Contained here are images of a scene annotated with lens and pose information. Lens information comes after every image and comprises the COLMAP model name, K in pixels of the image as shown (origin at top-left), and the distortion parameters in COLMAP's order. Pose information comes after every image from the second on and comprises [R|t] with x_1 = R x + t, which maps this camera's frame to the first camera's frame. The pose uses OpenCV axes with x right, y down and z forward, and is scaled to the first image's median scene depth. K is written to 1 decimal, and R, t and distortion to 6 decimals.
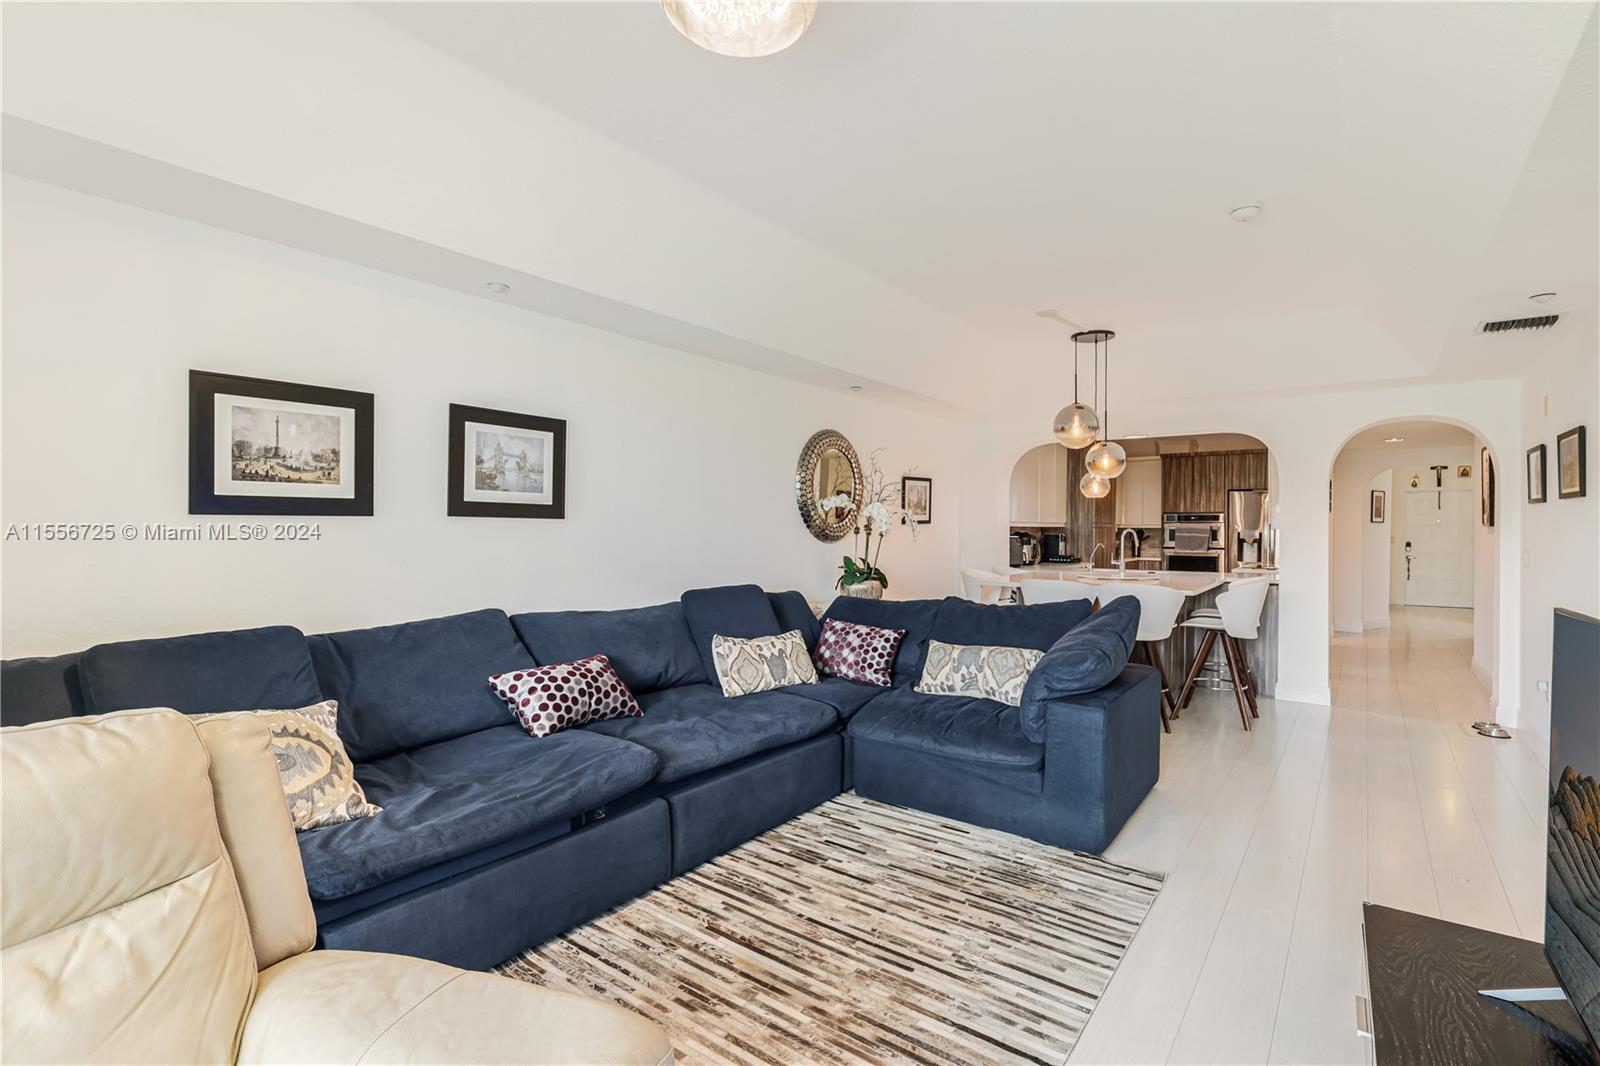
lens RADIAL K [[762.6, 0, 805.1], [0, 762.6, 523.5], [0, 0, 1]] dist [0.002349, 0.000132]
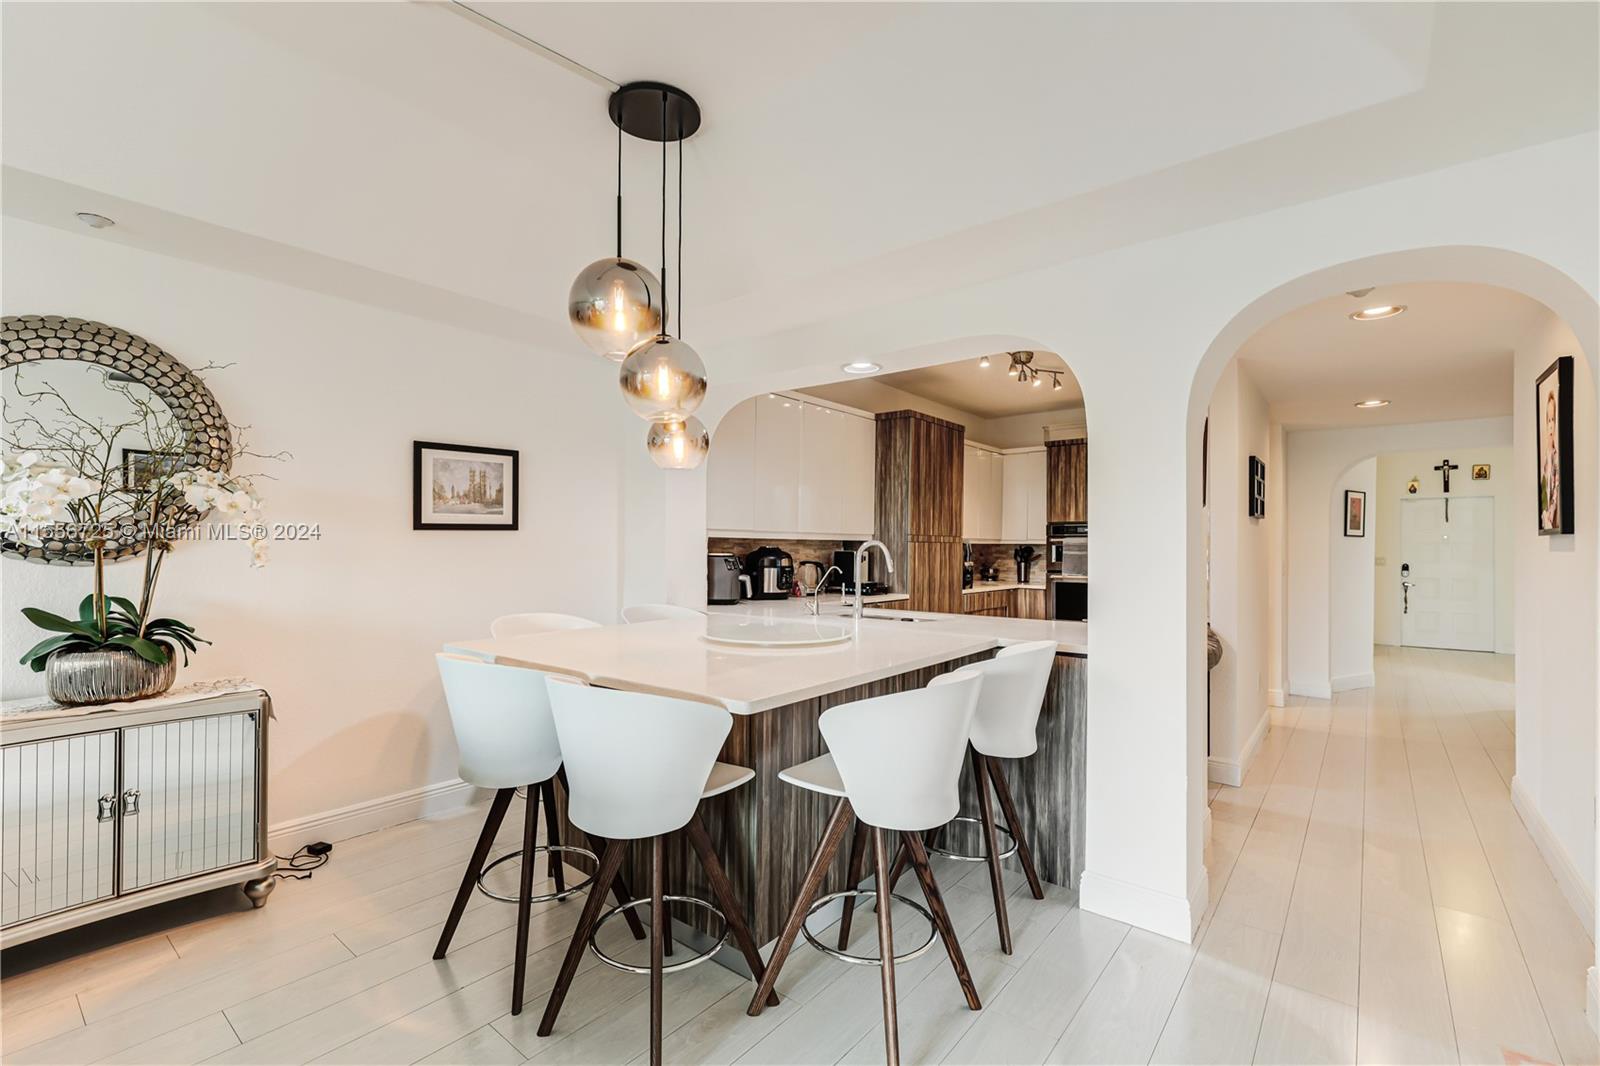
lens RADIAL K [[698.3, 0, 795.2], [0, 698.3, 538.8], [0, 0, 1]] dist [-0.003088, -0.000149]
pose [[0.998338, 0.003401, -0.057528, 0.228669], [-0.003806, 0.999969, -0.006930, 0.005777], [0.057502, 0.007137, 0.998320, 0.278159]]
